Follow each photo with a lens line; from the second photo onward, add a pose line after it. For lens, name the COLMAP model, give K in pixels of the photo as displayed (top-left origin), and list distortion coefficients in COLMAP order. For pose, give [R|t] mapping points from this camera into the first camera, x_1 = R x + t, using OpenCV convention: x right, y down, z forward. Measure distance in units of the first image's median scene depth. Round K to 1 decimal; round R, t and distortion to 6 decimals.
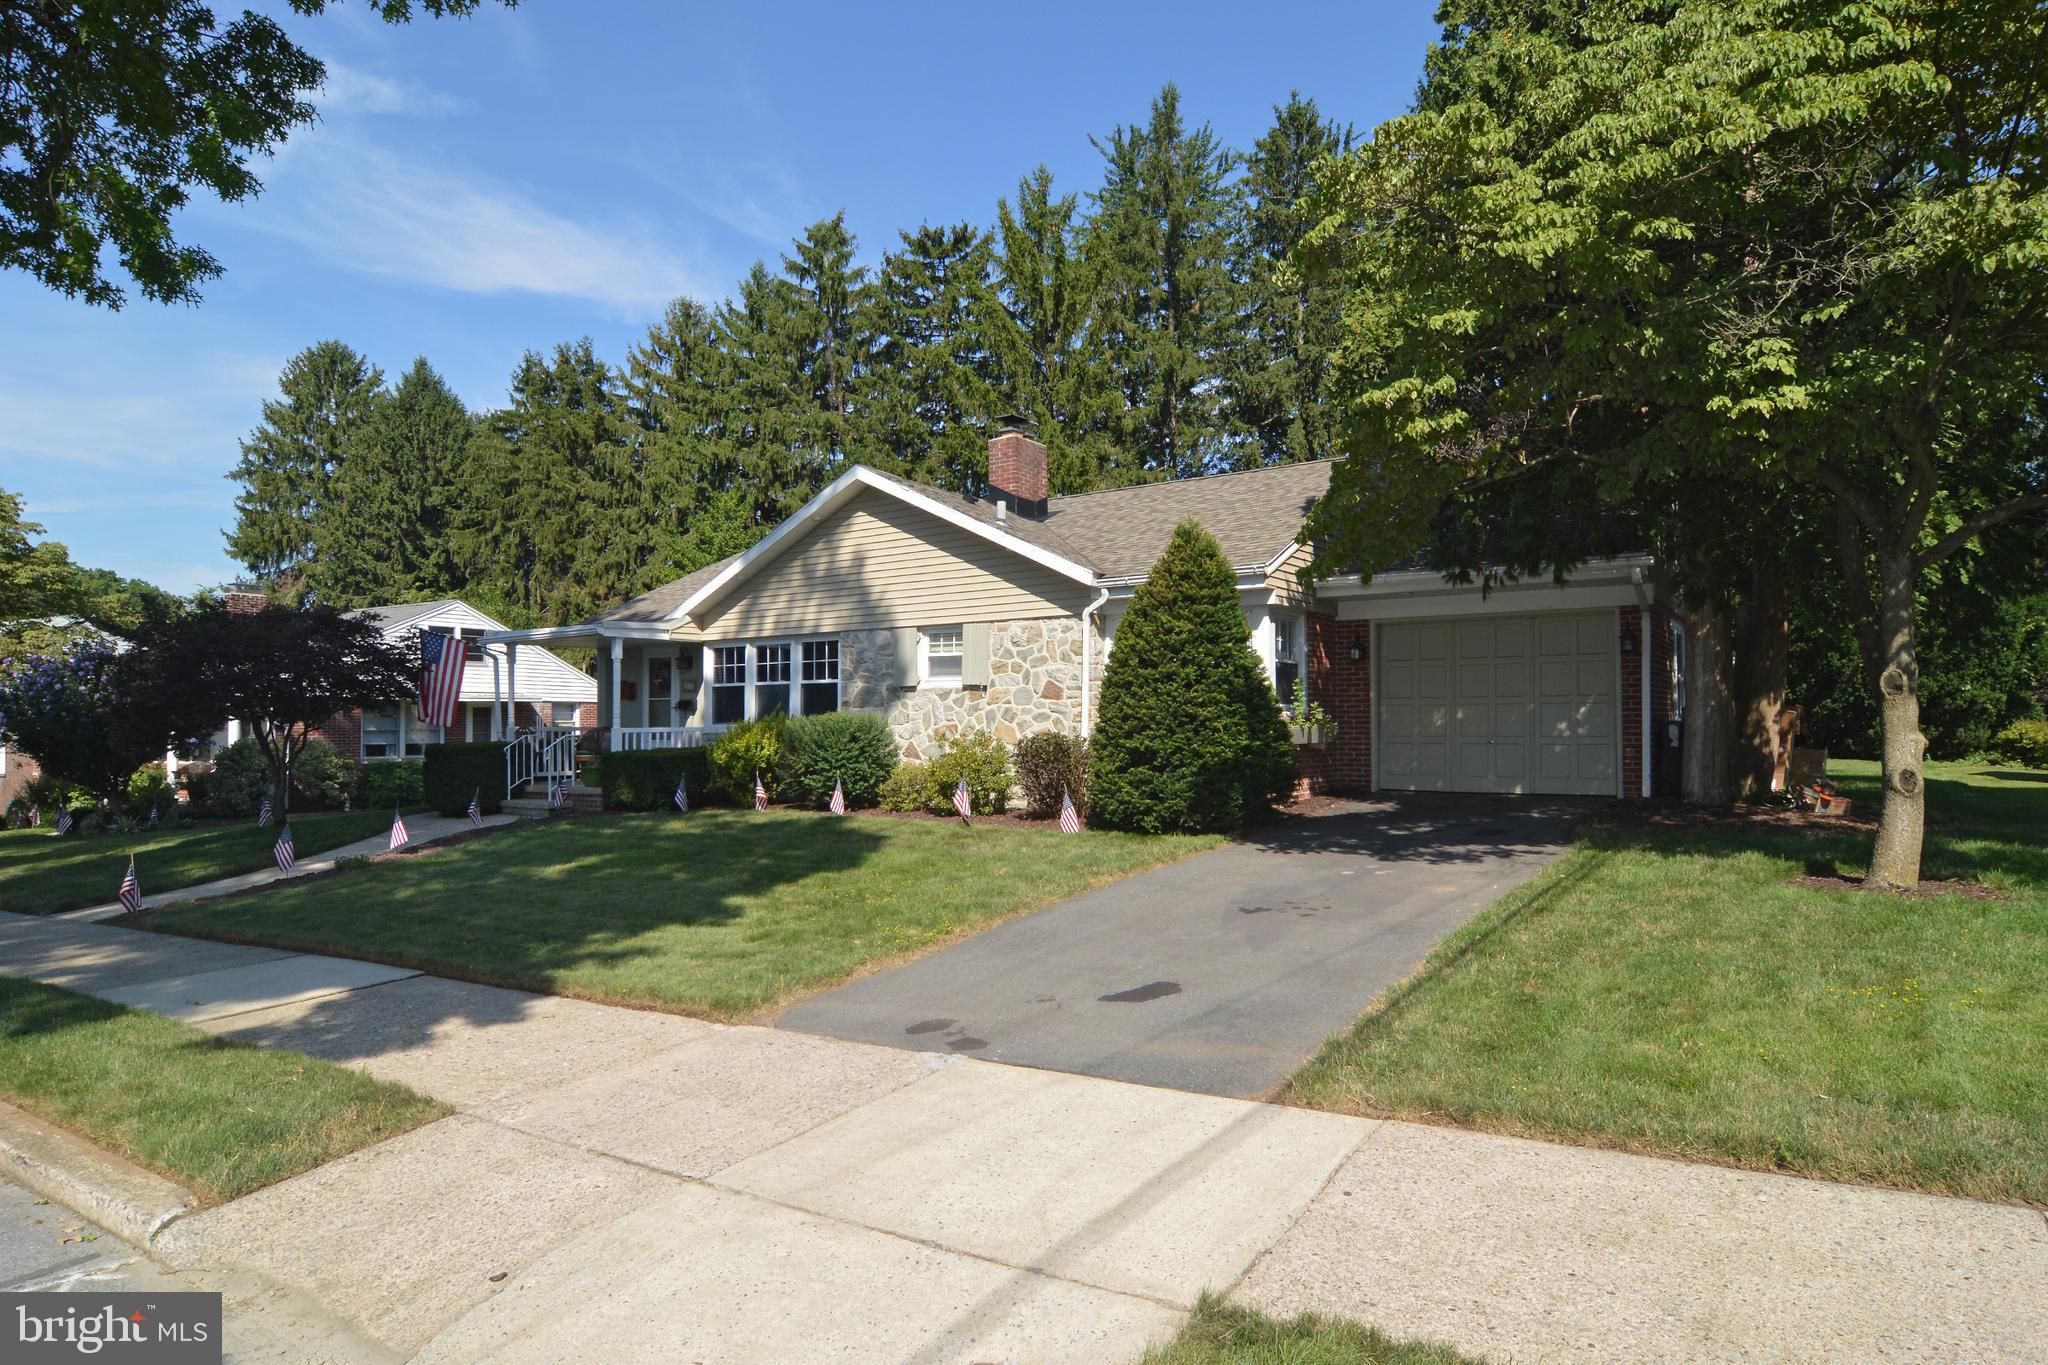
lens RADIAL K [[1137.3, 0, 1025.5], [0, 1137.3, 705.9], [0, 0, 1]] dist [-0.002401, -0.001216]
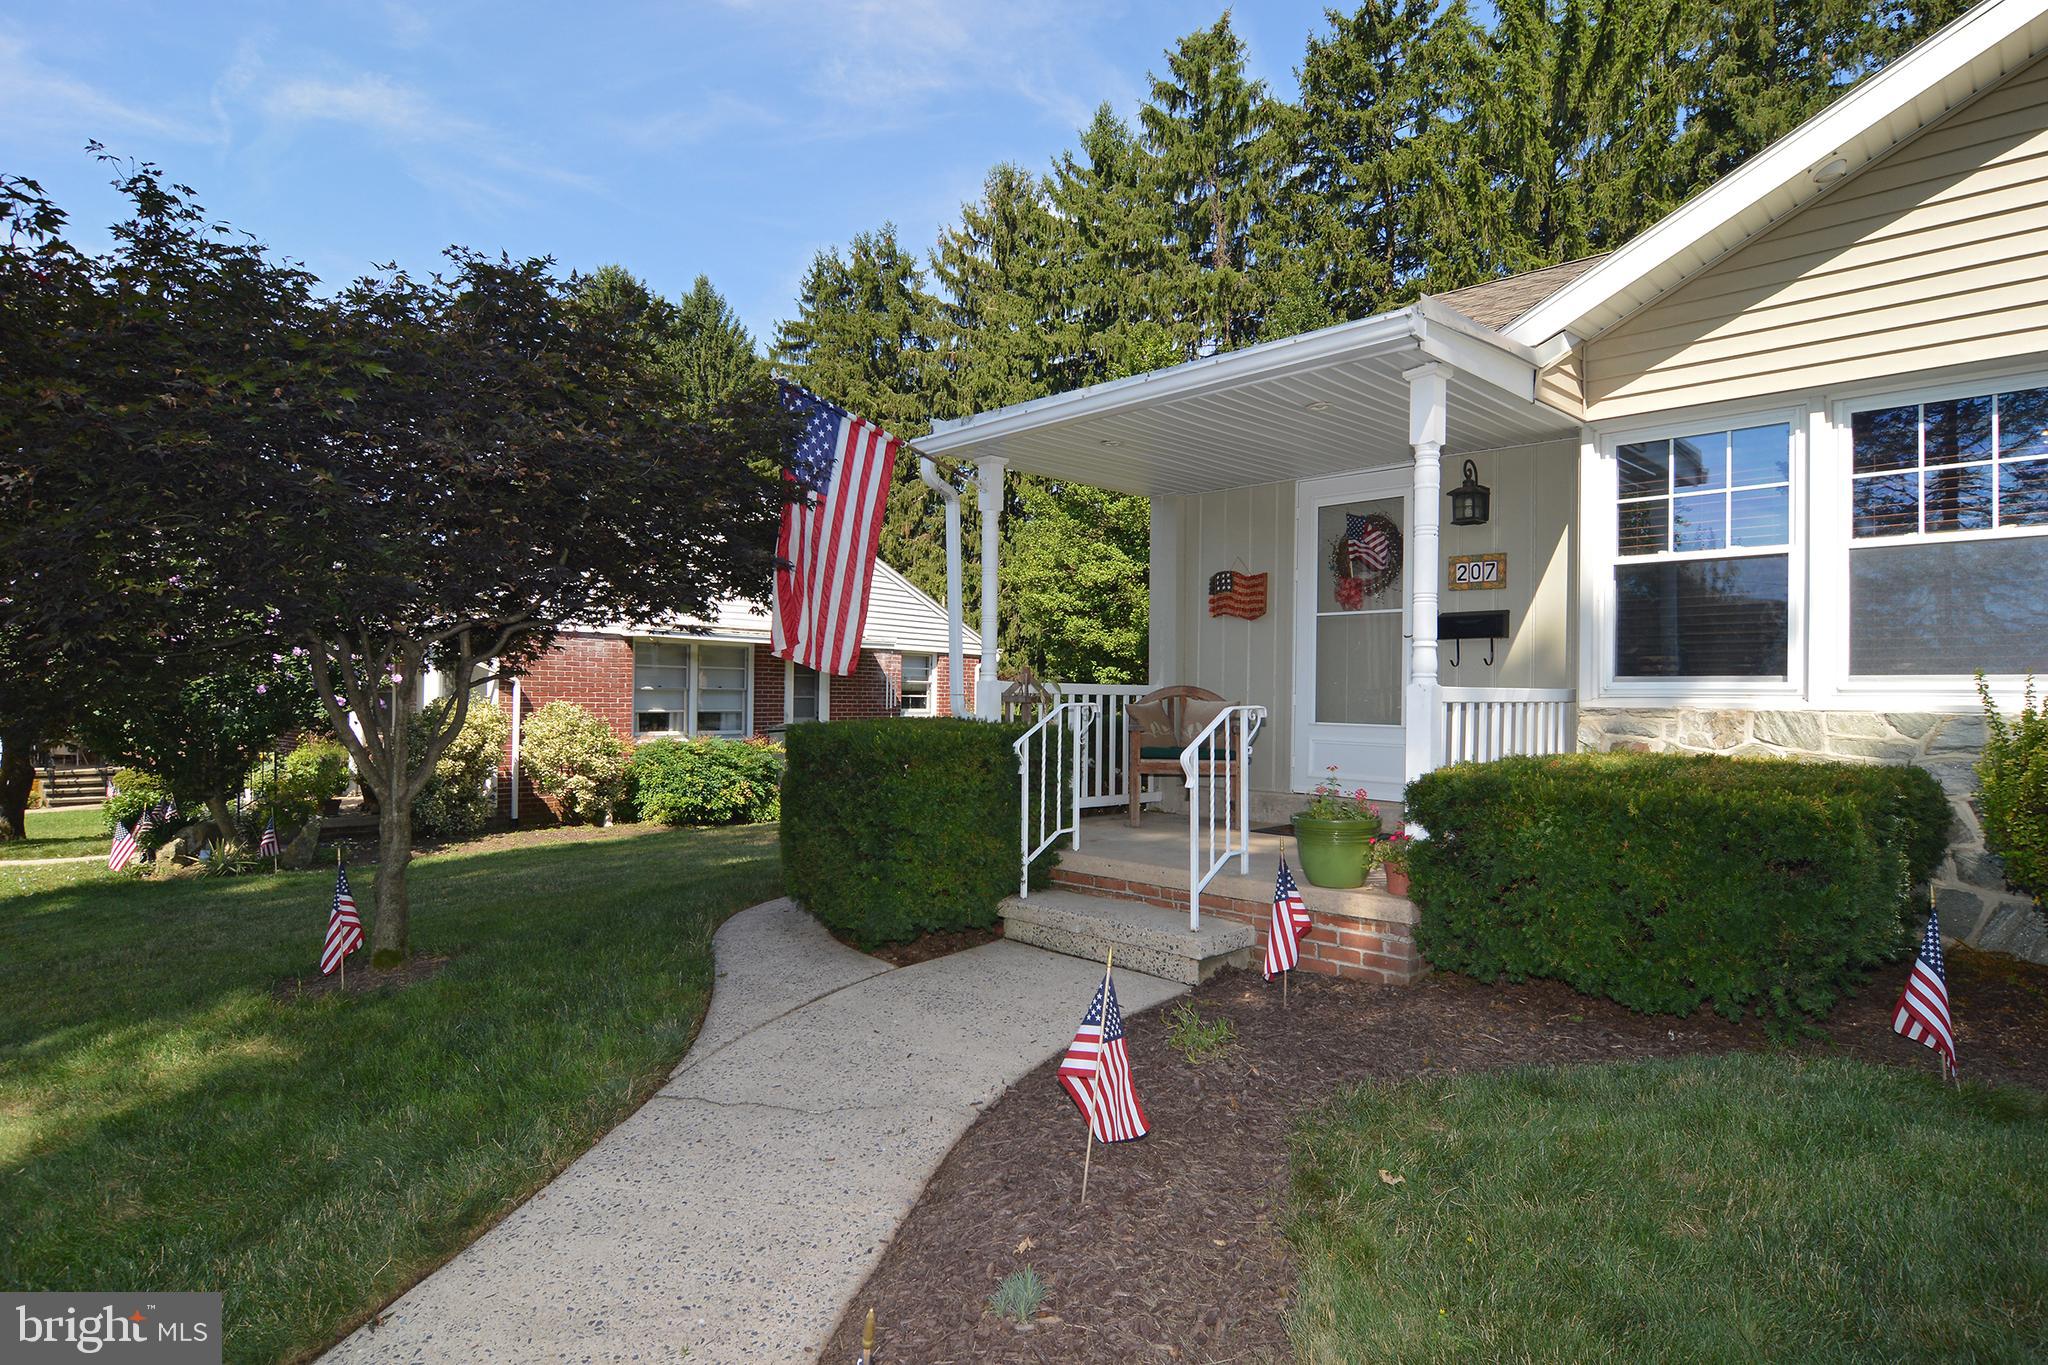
lens RADIAL K [[1112.0, 0, 1019.9], [0, 1112.0, 693.2], [0, 0, 1]] dist [-0.004018, -0.012891]
pose [[0.980151, 0.016405, -0.197574, -0.383006], [-0.014038, 0.999812, 0.013374, 0.017727], [0.197756, -0.010335, 0.980197, 0.666564]]
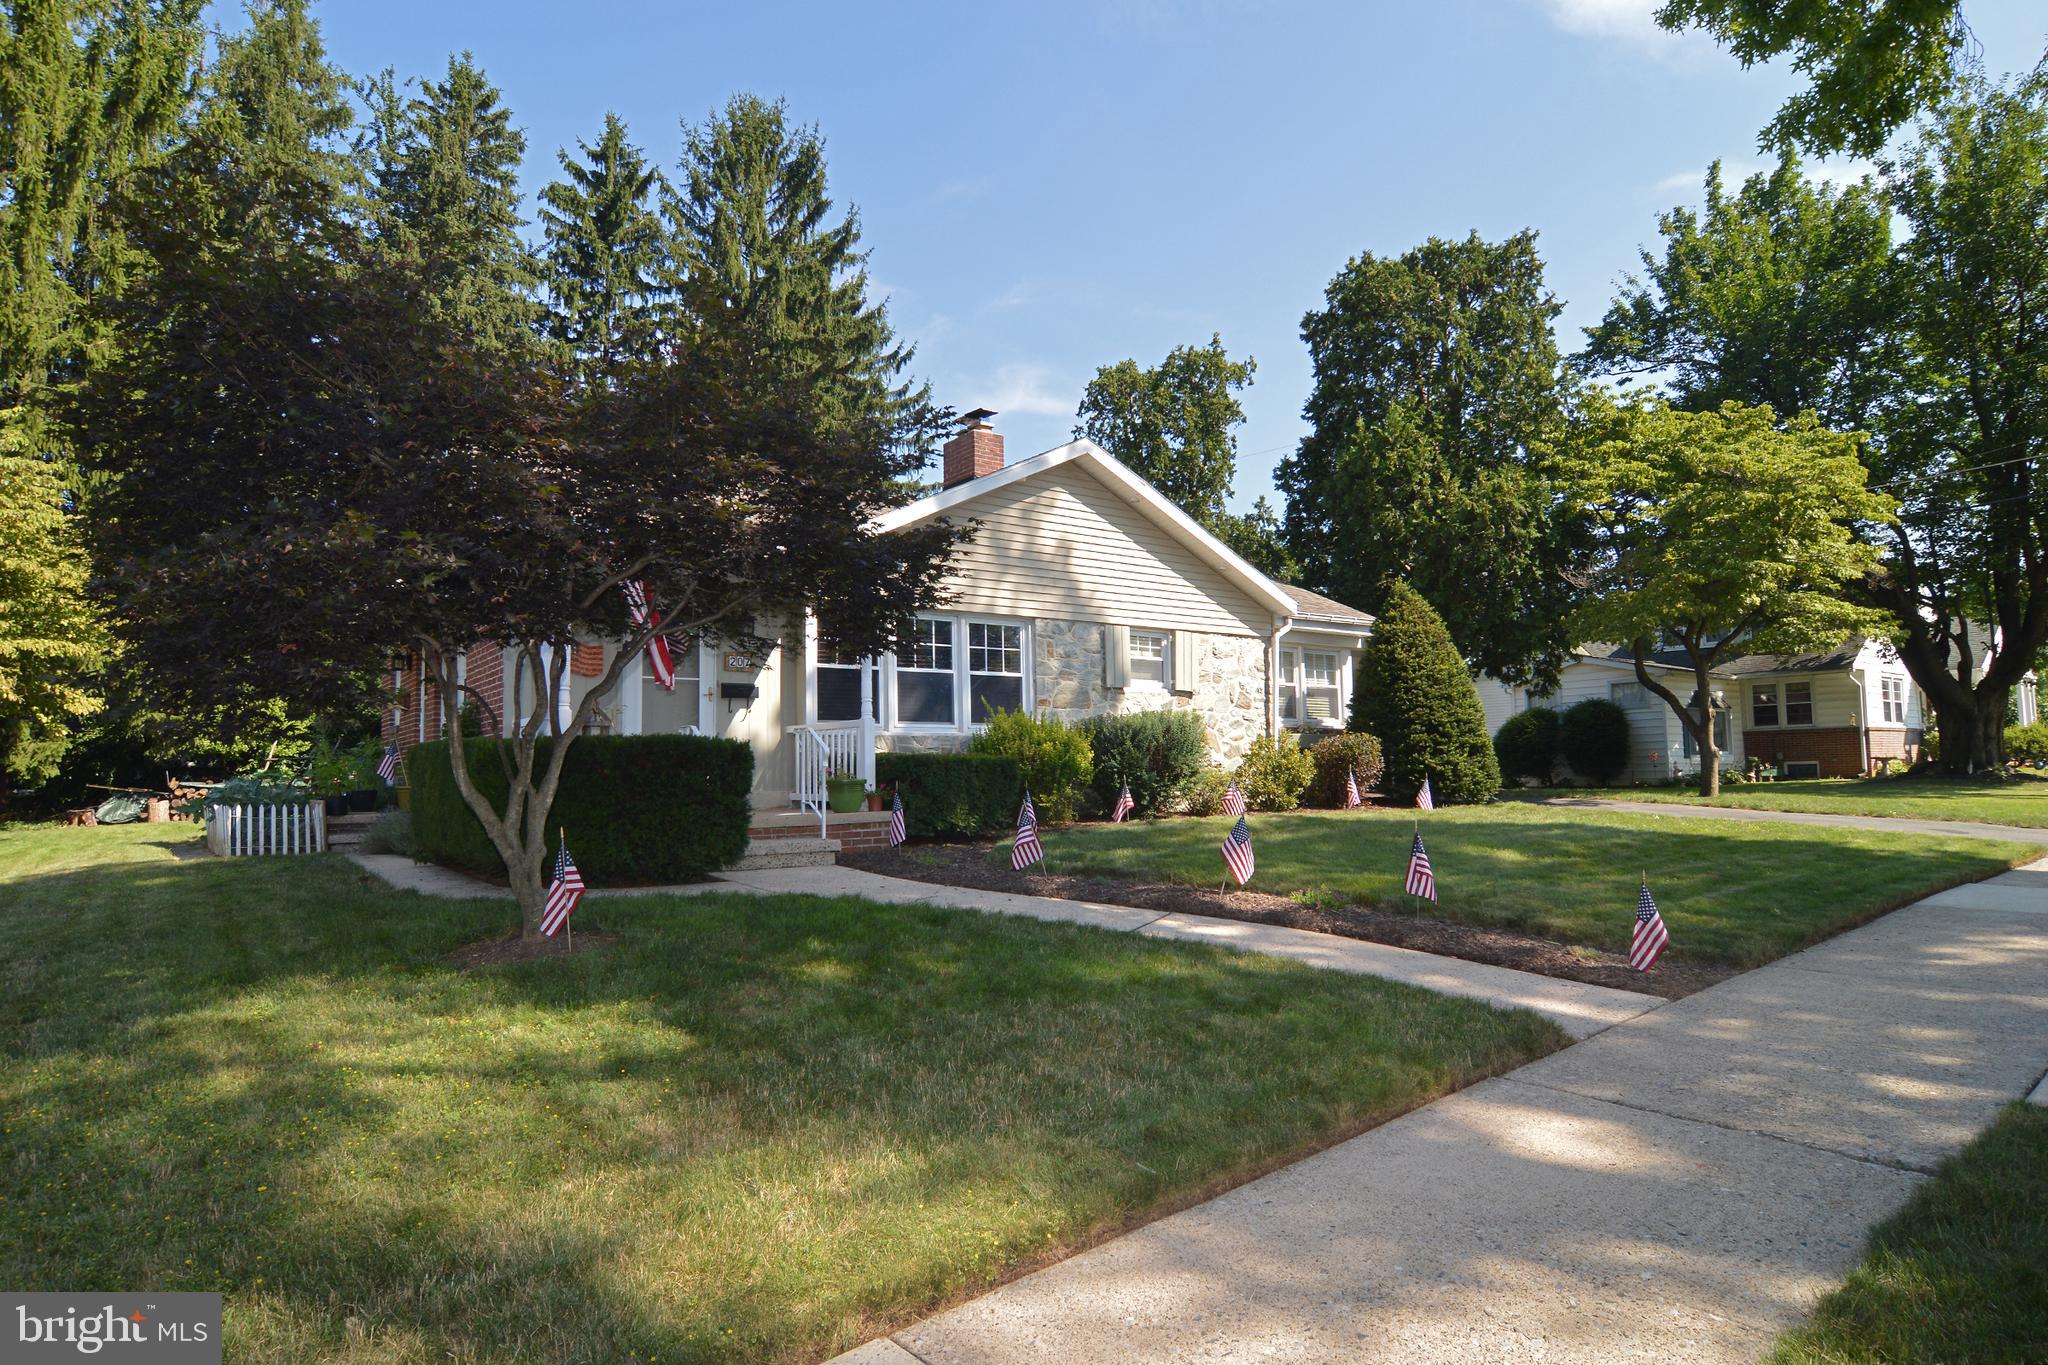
lens RADIAL K [[1144.6, 0, 1019.1], [0, 1144.6, 693.1], [0, 0, 1]] dist [-0.007107, -0.011490]
pose [[0.339927, 0.069688, 0.937866, -0.888941], [0.000101, 0.997248, -0.074137, 0.050007], [-0.940452, 0.025296, 0.338985, 0.661430]]
